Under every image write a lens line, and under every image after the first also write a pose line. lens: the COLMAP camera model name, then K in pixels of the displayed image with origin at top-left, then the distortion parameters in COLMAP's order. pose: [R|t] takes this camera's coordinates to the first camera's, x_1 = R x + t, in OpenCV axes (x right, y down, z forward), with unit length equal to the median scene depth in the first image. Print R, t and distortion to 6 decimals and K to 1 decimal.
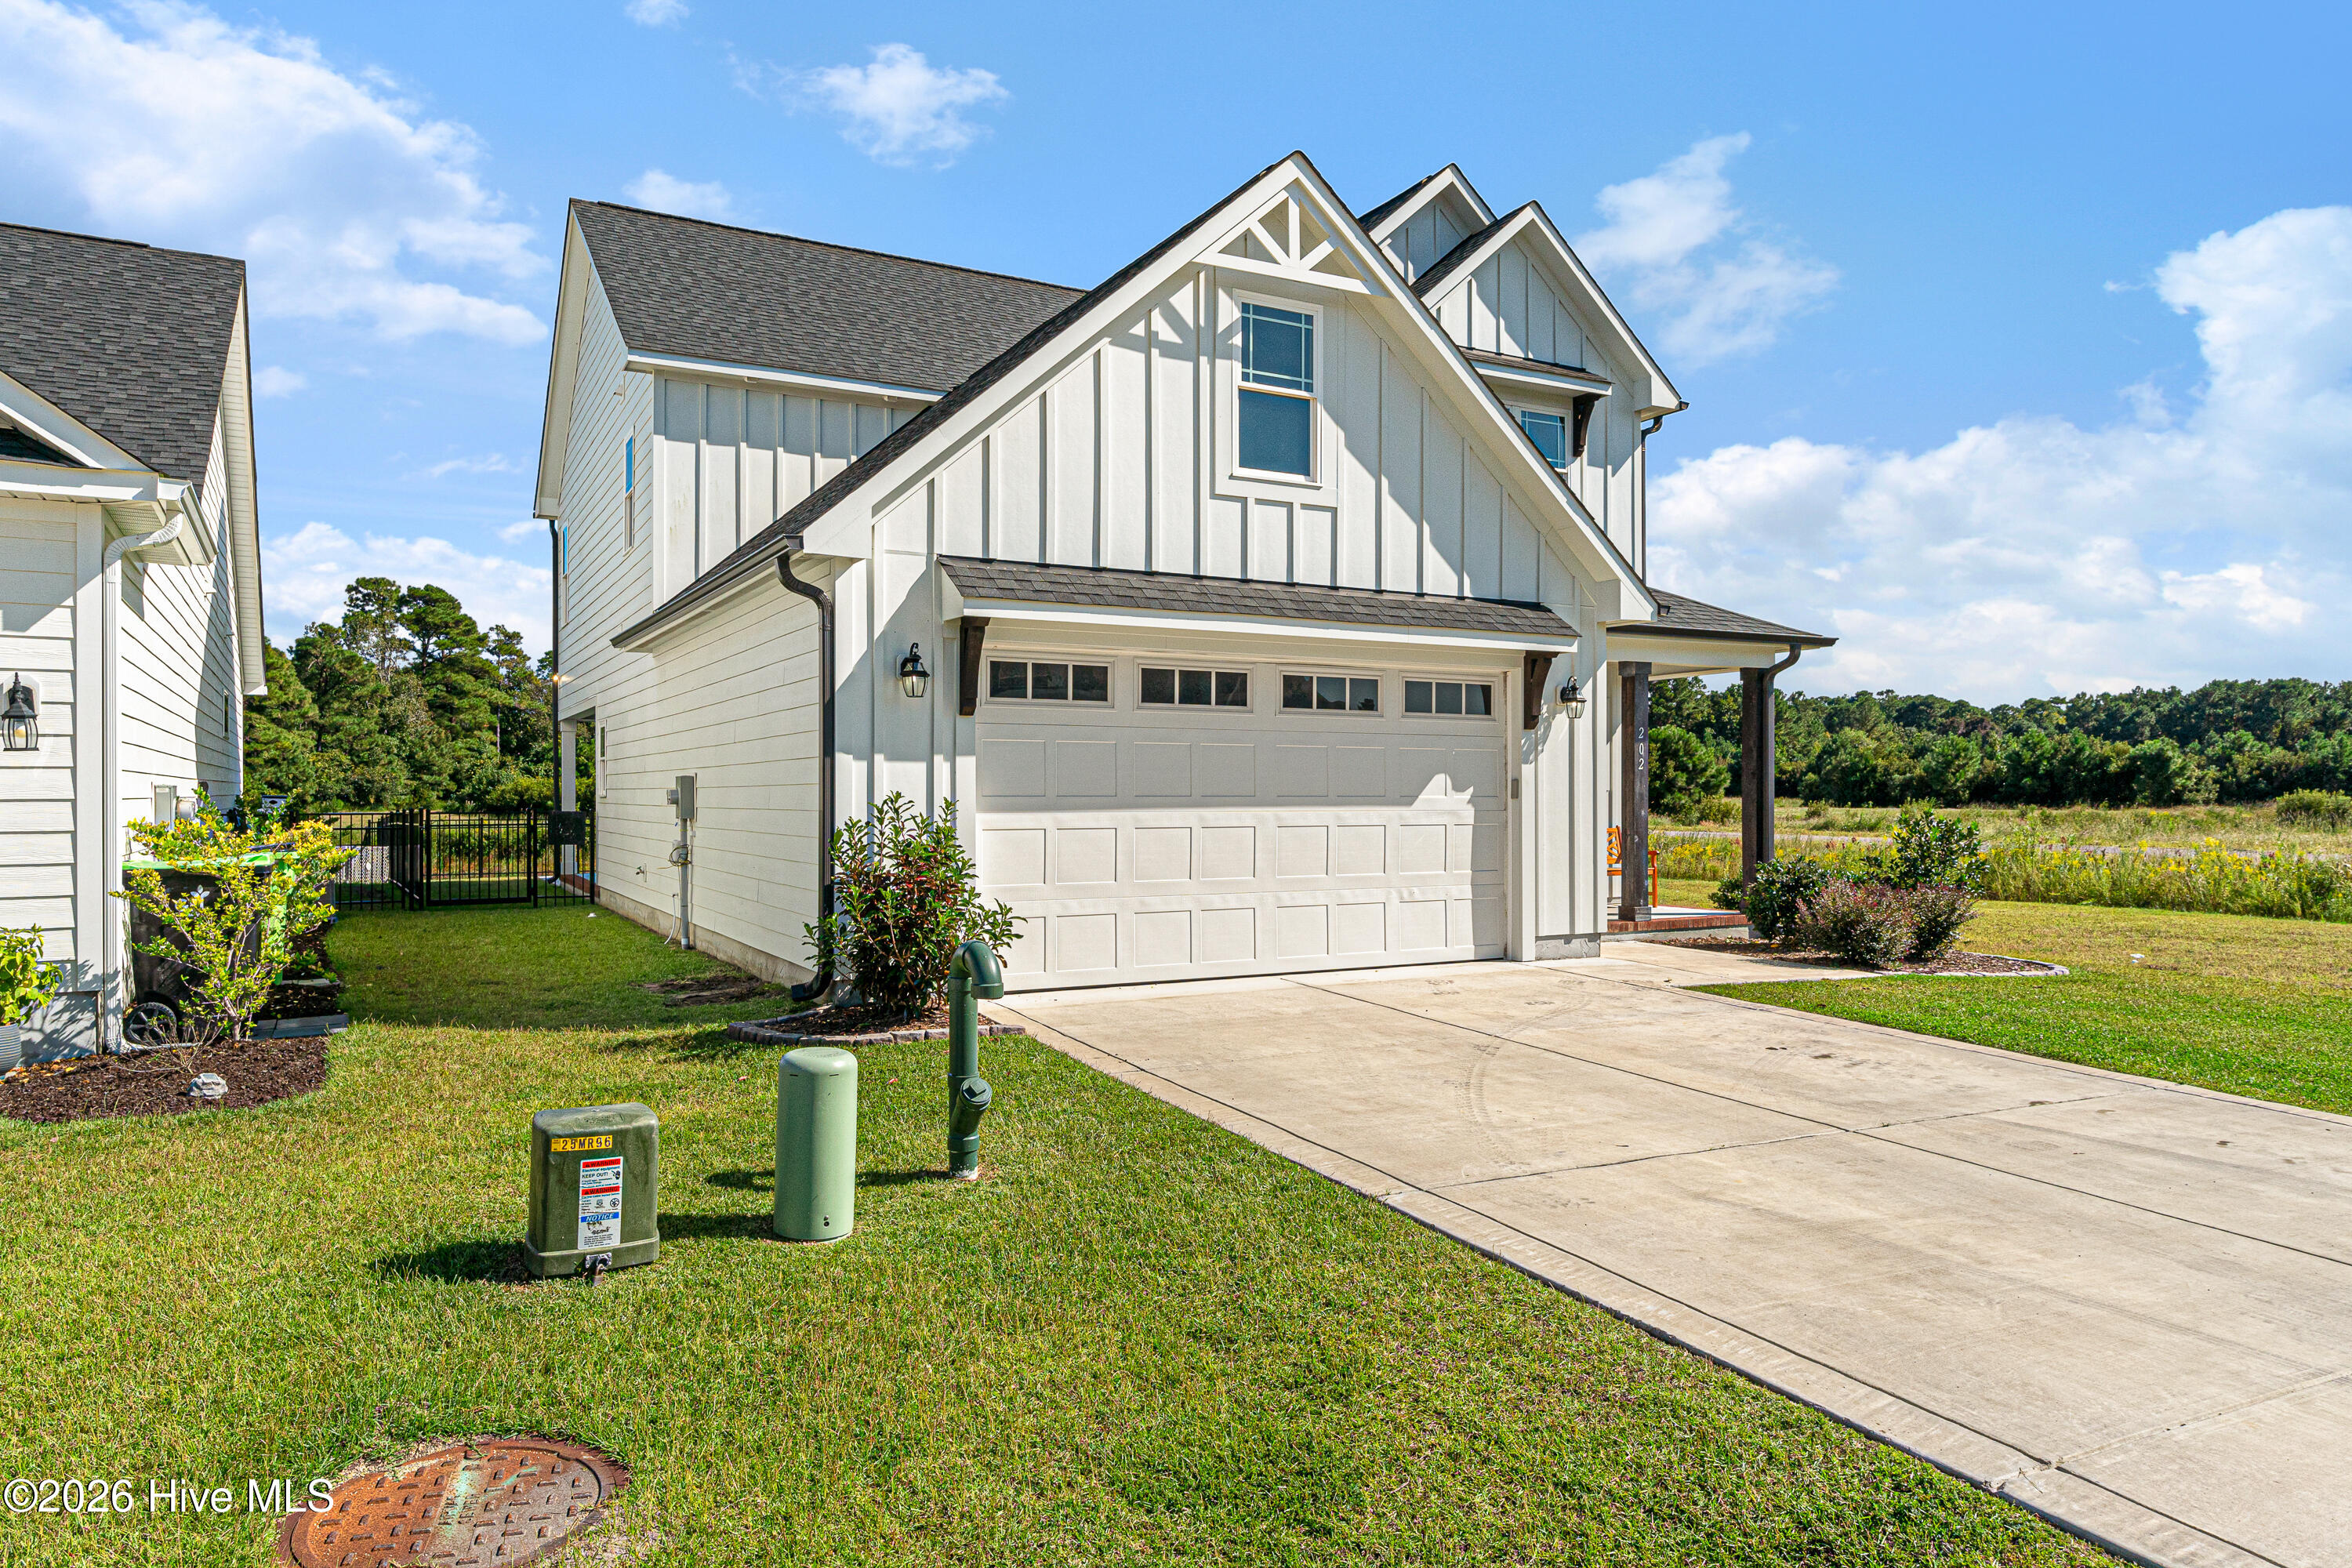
lens RADIAL K [[1433.9, 0, 1176.0], [0, 1433.9, 784.0], [0, 0, 1]] dist [-0.000704, -0.000338]
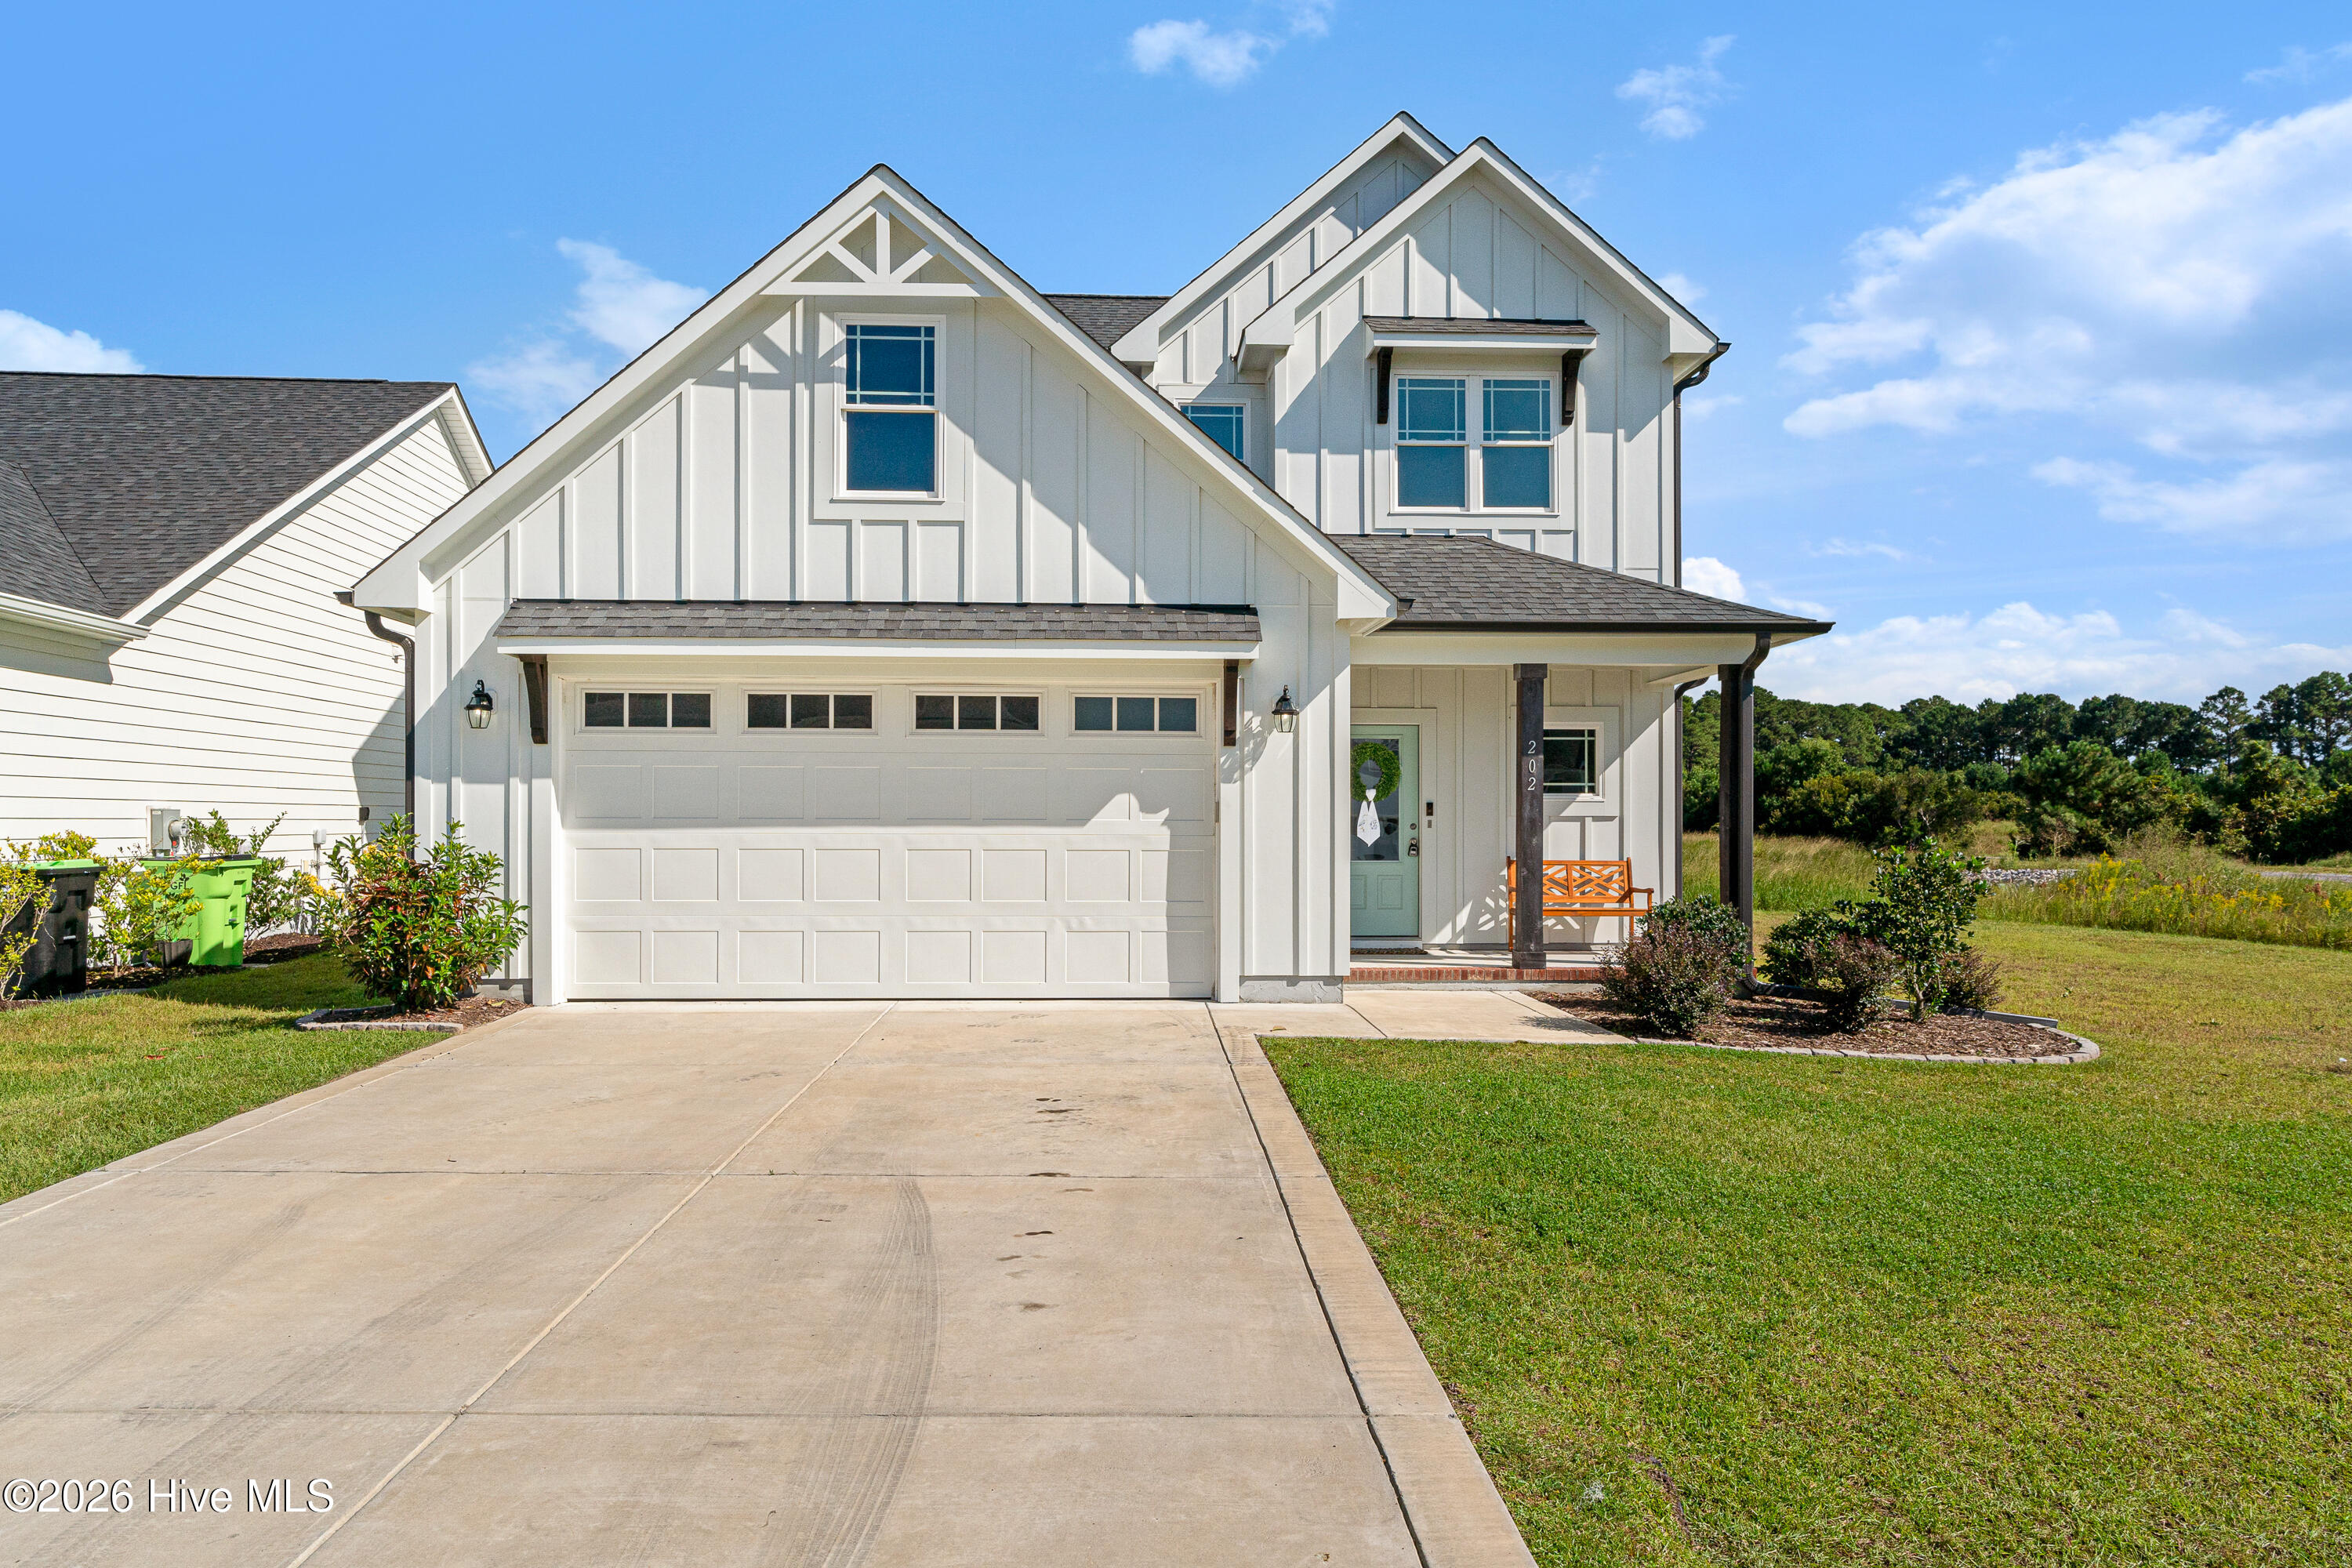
lens RADIAL K [[1491.9, 0, 1172.6], [0, 1491.9, 814.8], [0, 0, 1]] dist [0.002117, 0.001487]
pose [[0.906550, 0.000933, -0.422097, 0.677071], [-0.000713, 1.000000, 0.000681, 0.005096], [0.422097, -0.000316, 0.906551, 0.148140]]
